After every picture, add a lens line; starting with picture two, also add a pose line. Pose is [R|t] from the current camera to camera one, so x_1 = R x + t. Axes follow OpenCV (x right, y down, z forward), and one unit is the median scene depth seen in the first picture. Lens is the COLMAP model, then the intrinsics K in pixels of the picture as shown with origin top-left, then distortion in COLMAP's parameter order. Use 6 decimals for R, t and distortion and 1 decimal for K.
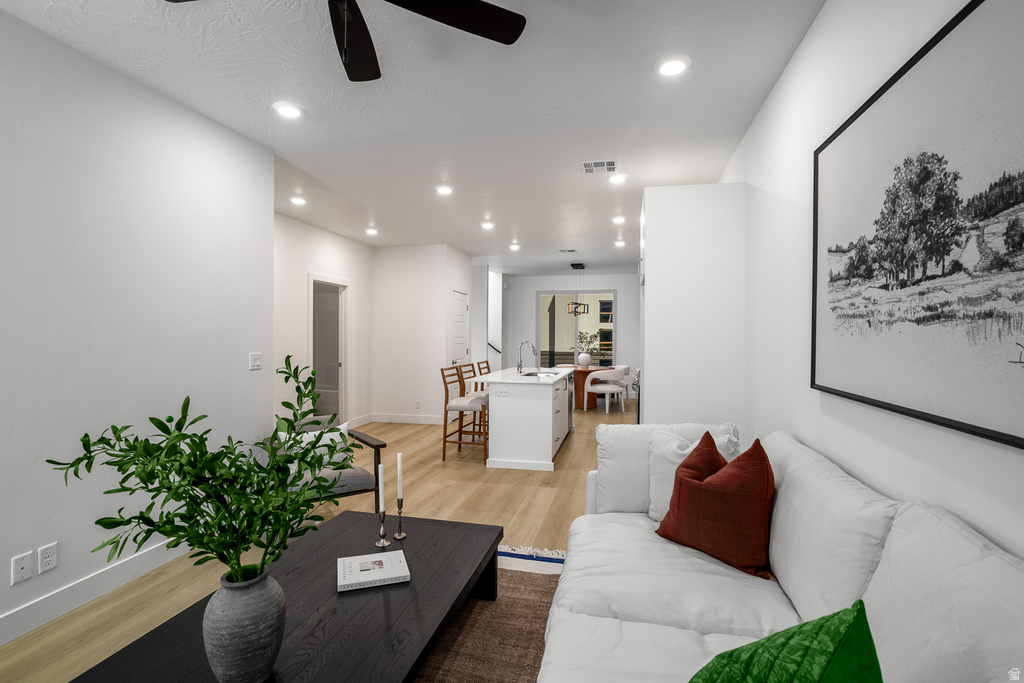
lens RADIAL K [[493.5, 0, 508.5], [0, 493.5, 338.6], [0, 0, 1]] dist [-0.036571, 0.017912]
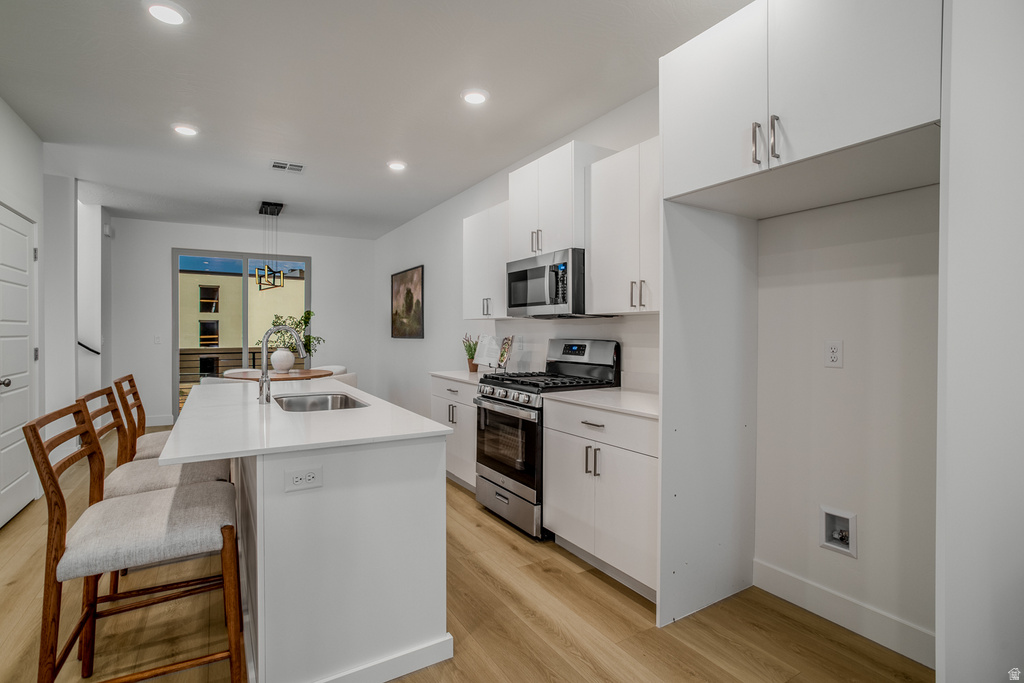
lens RADIAL K [[493.5, 0, 508.5], [0, 493.5, 338.6], [0, 0, 1]] dist [-0.036571, 0.017912]
pose [[0.717573, -0.013435, 0.696354, -0.466864], [0.003853, 0.999875, 0.015320, 0.044032], [-0.696473, -0.008310, 0.717535, 2.273697]]
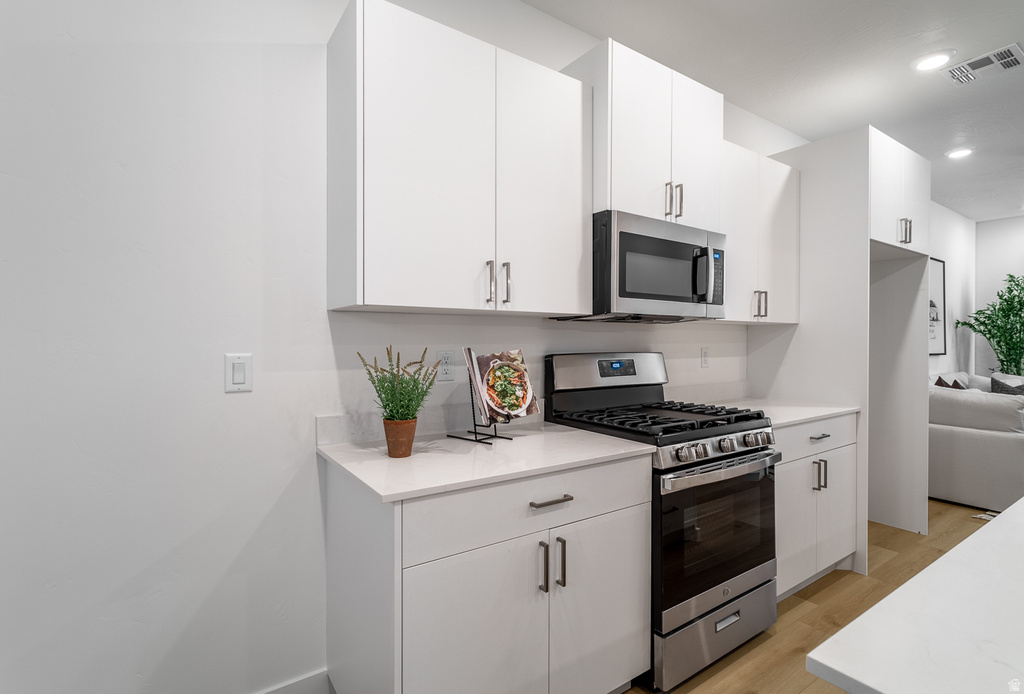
lens RADIAL K [[503.4, 0, 530.2], [0, 503.4, 348.8], [0, 0, 1]] dist [0.001700, 0.000620]
pose [[-0.750633, -0.011303, 0.660623, 0.460057], [-0.000646, 0.999866, 0.016373, 0.044782], [-0.660719, 0.011863, -0.750539, 4.962342]]
